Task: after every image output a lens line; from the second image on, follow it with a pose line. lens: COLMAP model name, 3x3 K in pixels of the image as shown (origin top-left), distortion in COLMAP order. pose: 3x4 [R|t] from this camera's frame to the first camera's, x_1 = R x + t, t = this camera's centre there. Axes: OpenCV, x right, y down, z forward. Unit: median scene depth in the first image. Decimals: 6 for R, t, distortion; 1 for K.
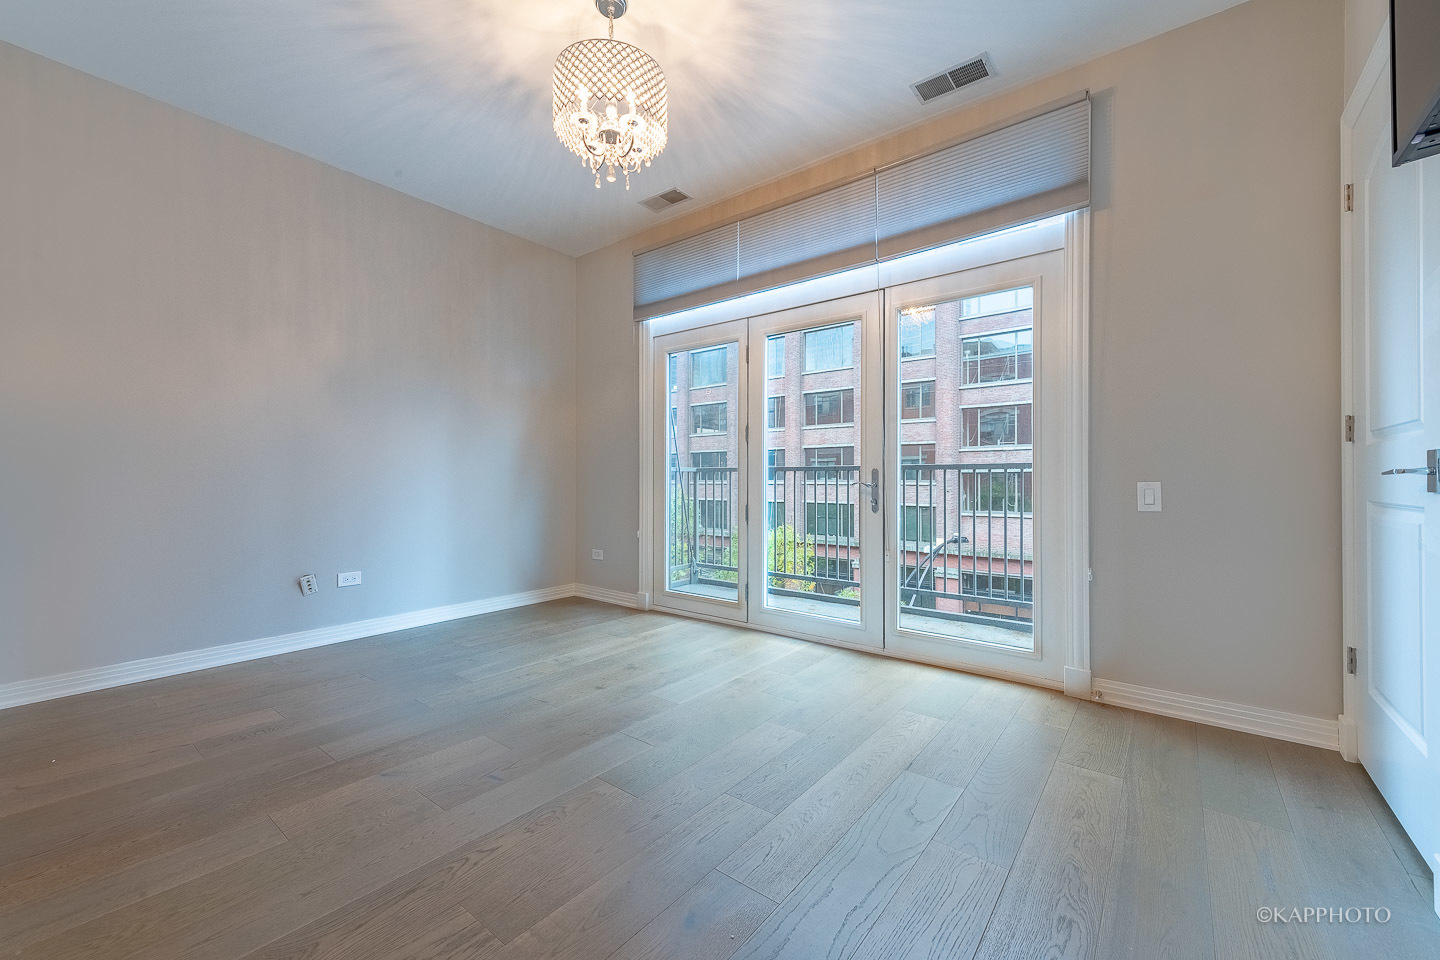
lens RADIAL K [[574.9, 0, 722.3], [0, 574.9, 465.6], [0, 0, 1]] dist [0.001248, -0.000106]
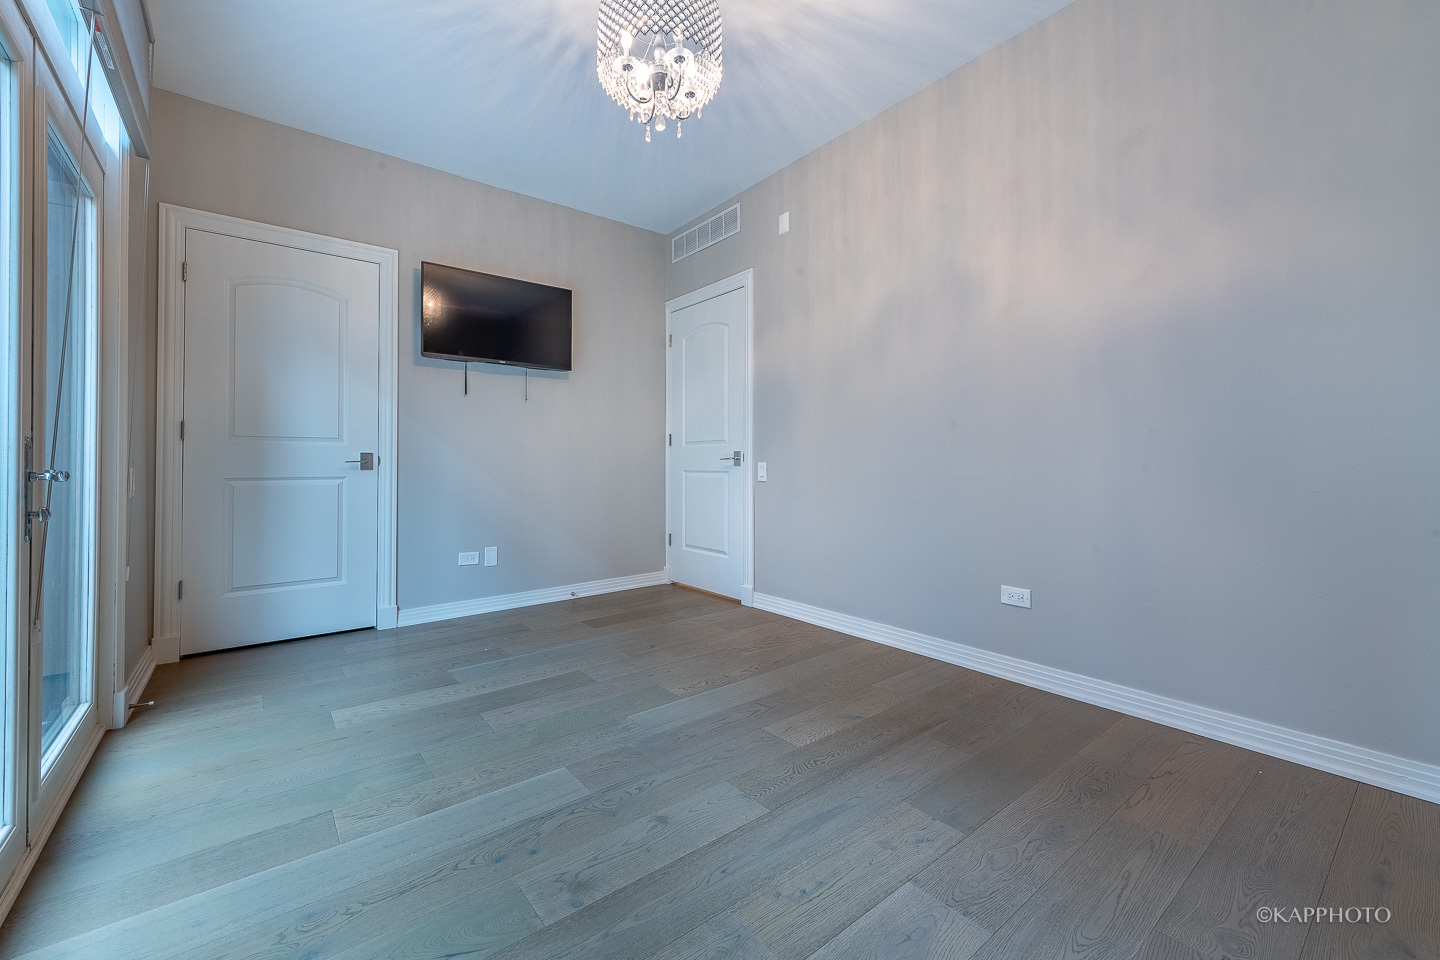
lens RADIAL K [[587.6, 0, 758.1], [0, 587.6, 473.4], [0, 0, 1]] dist [0.008198, -0.000465]
pose [[-0.989793, 0.002072, 0.142499, -0.487594], [0.000716, 0.999954, -0.009570, 0.048406], [-0.142512, -0.009370, -0.989749, 1.943194]]
